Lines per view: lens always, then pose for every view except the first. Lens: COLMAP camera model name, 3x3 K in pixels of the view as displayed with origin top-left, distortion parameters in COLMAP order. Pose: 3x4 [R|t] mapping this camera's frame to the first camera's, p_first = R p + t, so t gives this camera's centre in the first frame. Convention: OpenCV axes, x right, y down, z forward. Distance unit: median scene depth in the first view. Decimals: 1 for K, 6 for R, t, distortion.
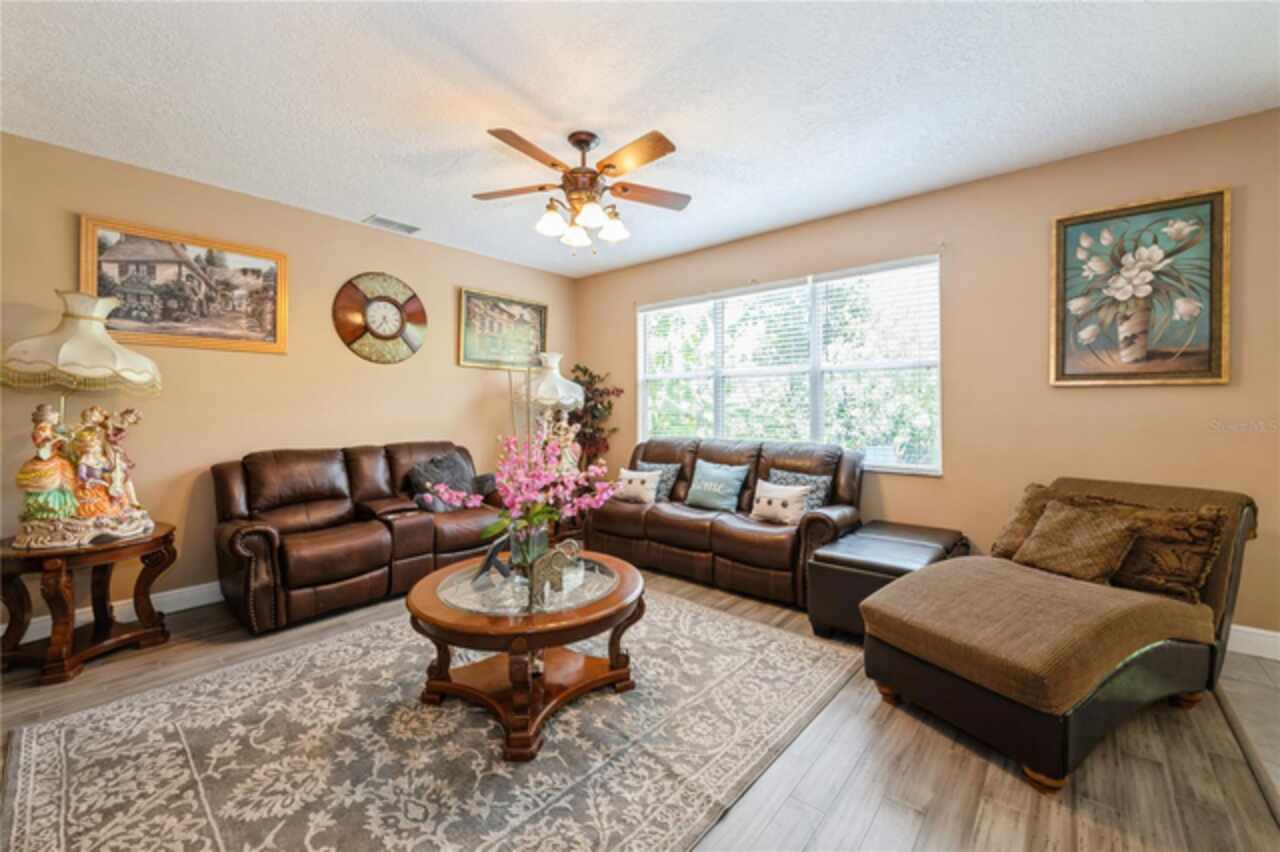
lens RADIAL K [[501.9, 0, 639.7], [0, 501.9, 406.9], [0, 0, 1]] dist [-0.000113, -0.000499]
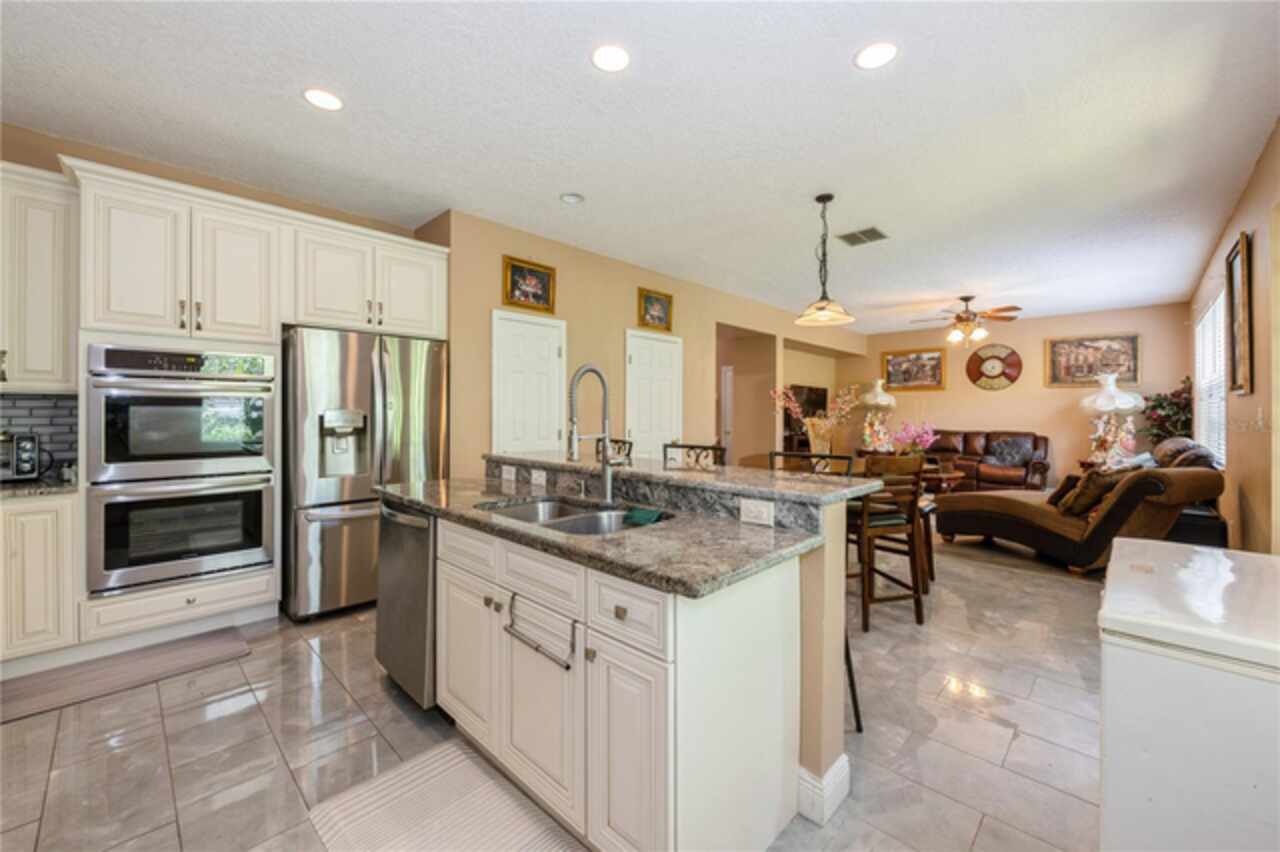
lens RADIAL K [[517.2, 0, 635.5], [0, 517.2, 413.8], [0, 0, 1]] dist [-0.000145, -0.000450]
pose [[-0.057966, 0.001978, -0.998317, 1.873649], [-0.001595, 0.999997, 0.002074, 0.003850], [0.998317, 0.001713, -0.057963, -0.327063]]
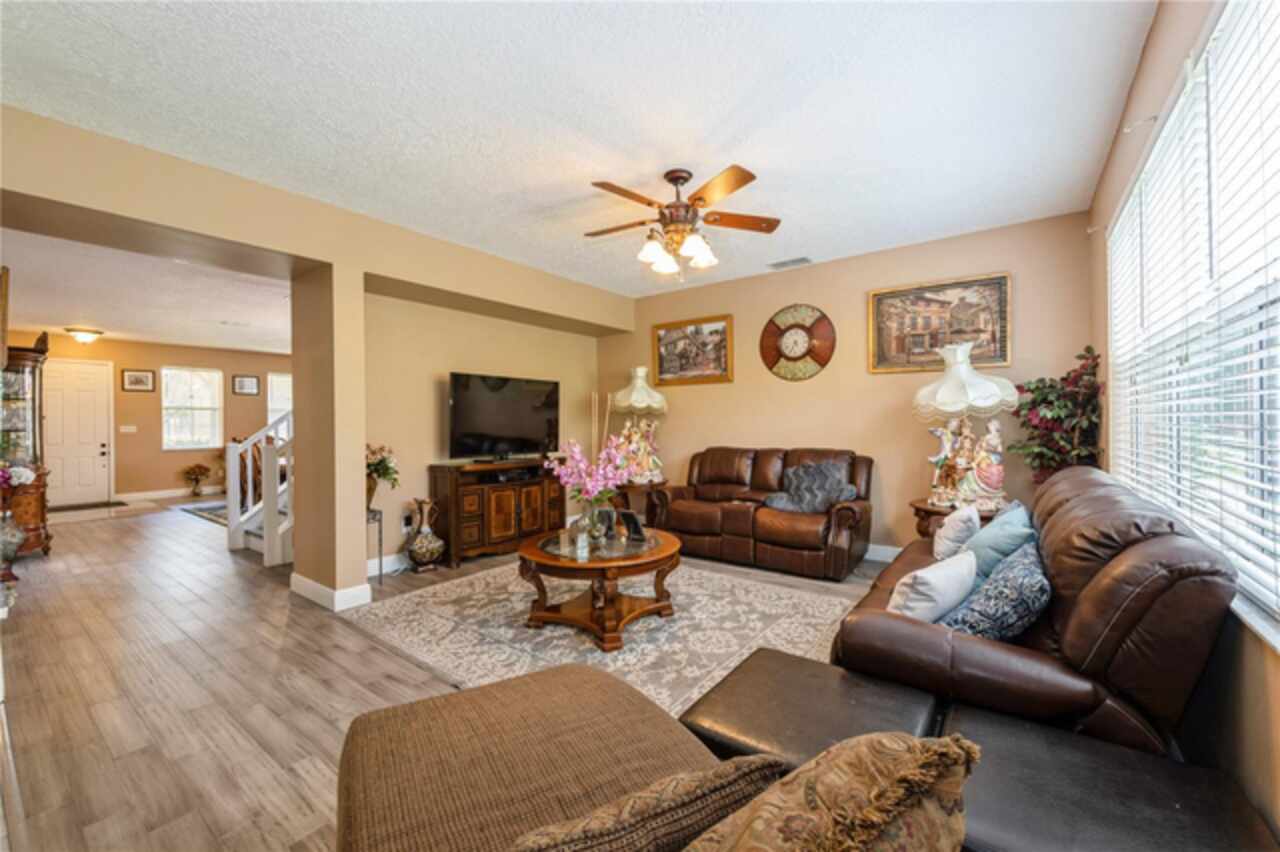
lens RADIAL K [[507.6, 0, 646.0], [0, 507.6, 422.9], [0, 0, 1]] dist [0.001224, -0.000115]
pose [[0.073735, 0.001266, -0.997277, 0.777859], [0.012122, 0.999924, 0.002166, 0.007538], [0.997204, -0.012249, 0.073714, 0.657043]]
